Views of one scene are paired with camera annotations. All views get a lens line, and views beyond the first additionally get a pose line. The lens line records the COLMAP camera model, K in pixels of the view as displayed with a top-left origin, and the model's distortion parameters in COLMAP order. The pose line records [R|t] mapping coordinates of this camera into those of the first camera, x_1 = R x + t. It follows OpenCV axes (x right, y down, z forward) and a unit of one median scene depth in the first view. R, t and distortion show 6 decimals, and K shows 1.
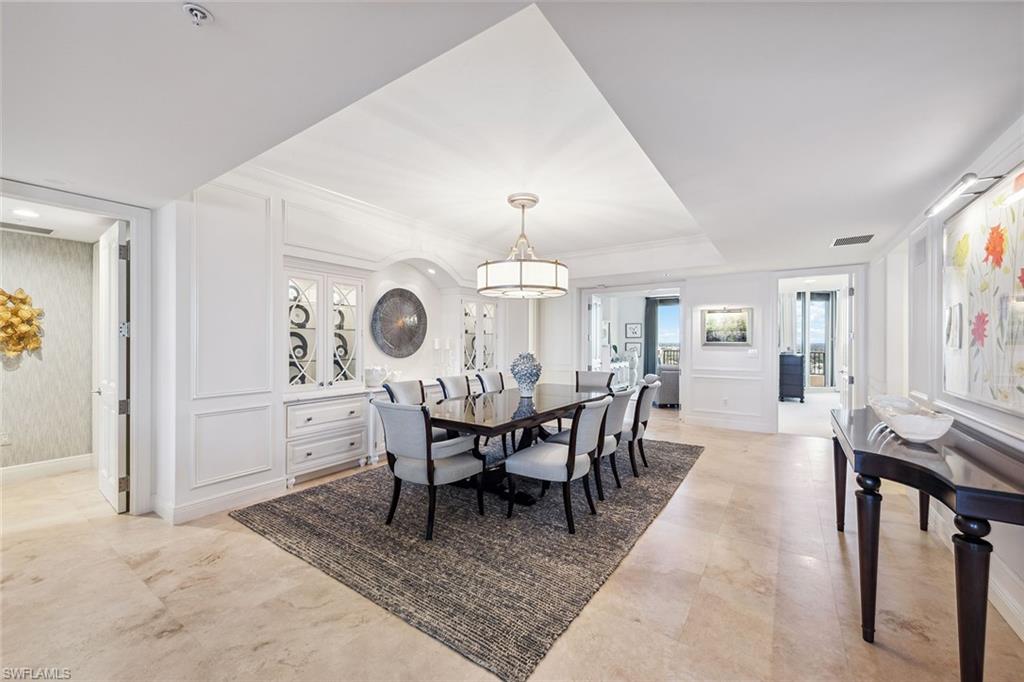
lens RADIAL K [[401.6, 0, 512.0], [0, 401.6, 341.0], [0, 0, 1]] dist [0.000725, 0.000069]
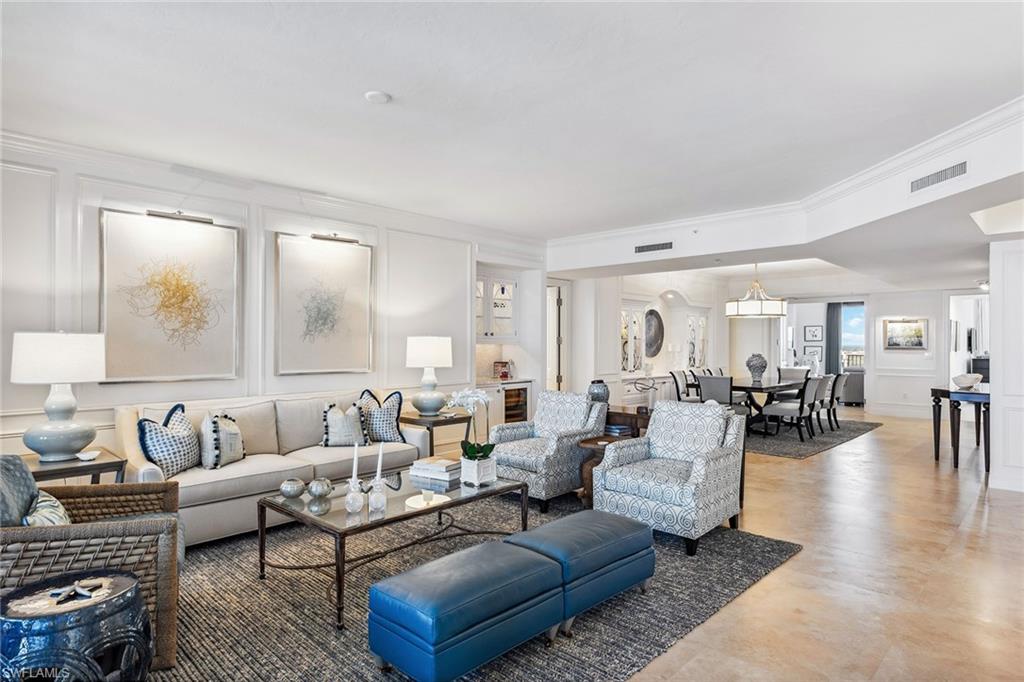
lens RADIAL K [[565.6, 0, 512.0], [0, 565.6, 341.0], [0, 0, 1]] dist [0.000533, -0.000309]
pose [[0.985498, 0.000090, -0.169686, -0.538604], [-0.000555, 0.999996, -0.002696, -0.013692], [0.169685, 0.002751, 0.985495, -1.365899]]
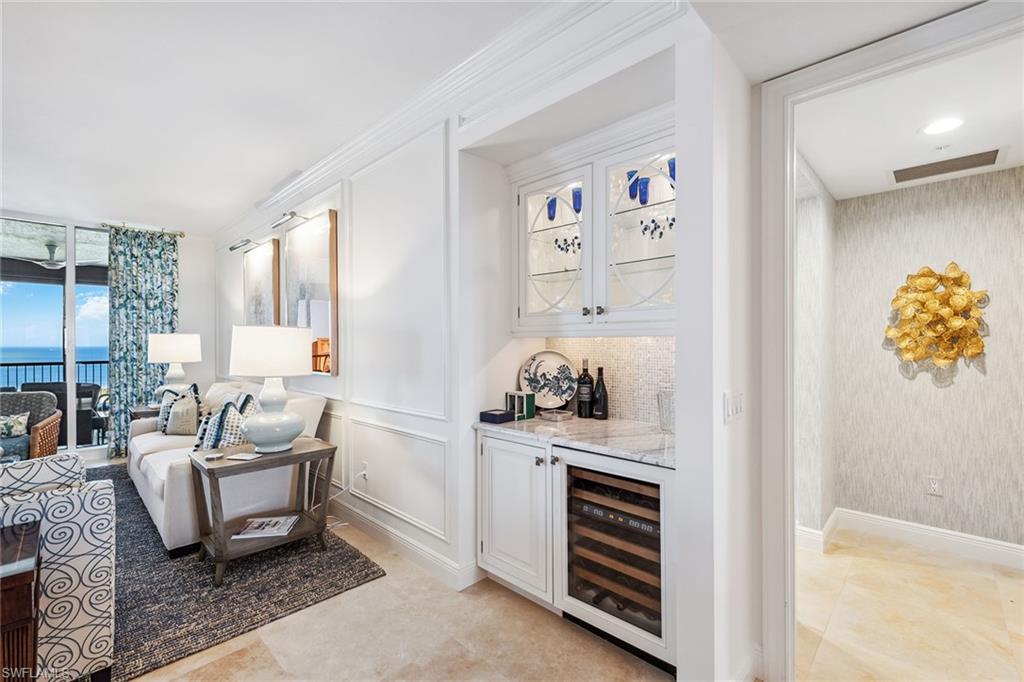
lens RADIAL K [[446.8, 0, 512.0], [0, 446.8, 341.0], [0, 0, 1]] dist [-0.000552, -0.000181]
pose [[-0.171966, 0.000901, -0.985103, -0.370243], [0.001306, 0.999999, 0.000687, -0.004768], [0.985102, -0.001169, -0.171967, 0.402229]]
